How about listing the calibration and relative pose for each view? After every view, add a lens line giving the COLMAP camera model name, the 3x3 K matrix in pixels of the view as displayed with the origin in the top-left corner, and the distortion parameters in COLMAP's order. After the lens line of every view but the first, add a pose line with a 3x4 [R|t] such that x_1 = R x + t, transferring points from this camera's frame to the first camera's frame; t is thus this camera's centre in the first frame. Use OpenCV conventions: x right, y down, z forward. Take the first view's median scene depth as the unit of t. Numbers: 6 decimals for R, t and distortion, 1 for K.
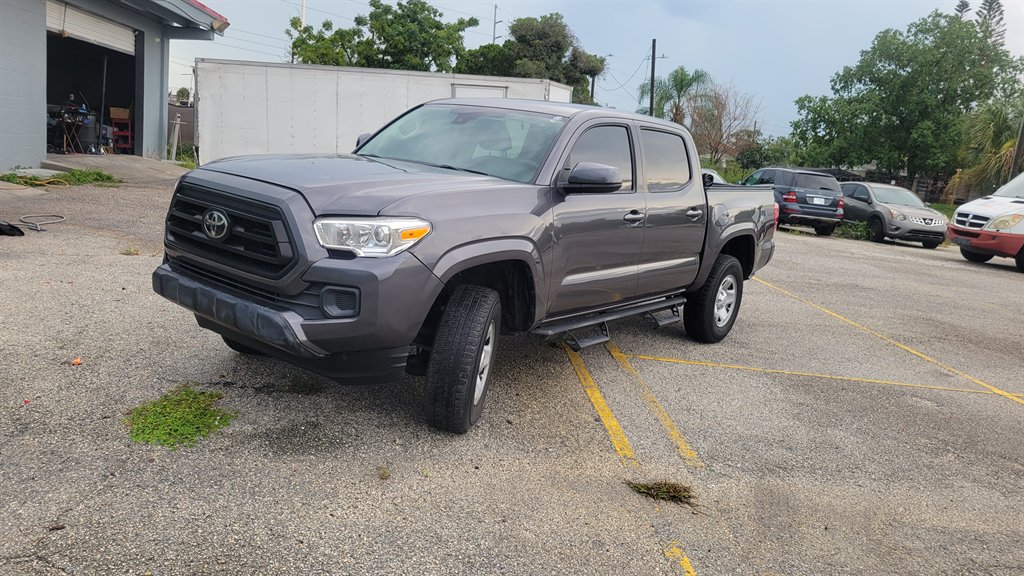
lens RADIAL K [[765.1, 0, 503.1], [0, 765.1, 260.1], [0, 0, 1]] dist [0.064075, -0.046276]
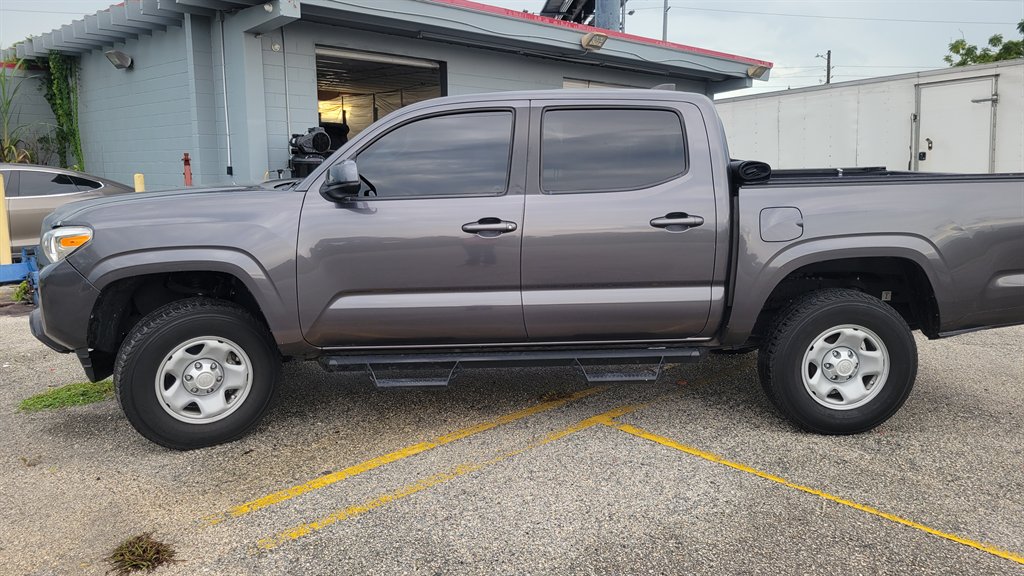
lens RADIAL K [[765.1, 0, 513.7], [0, 765.1, 267.4], [0, 0, 1]] dist [0.064075, -0.046276]
pose [[0.650320, -0.002230, -0.759657, 0.656411], [-0.042502, 0.998323, -0.039315, 0.010584], [0.758470, 0.057854, 0.649135, 0.455832]]
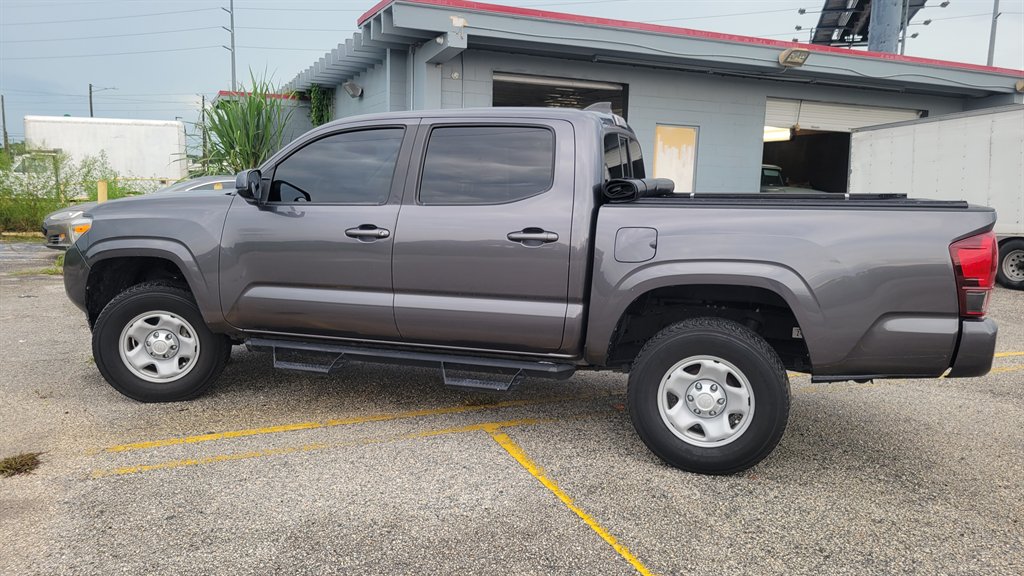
lens RADIAL K [[765.1, 0, 515.9], [0, 765.1, 276.7], [0, 0, 1]] dist [0.064075, -0.046276]
pose [[0.341830, 0.018356, -0.939582, 0.871581], [-0.125997, 0.991678, -0.026465, -0.006463], [0.931277, 0.127431, 0.341298, 0.751910]]
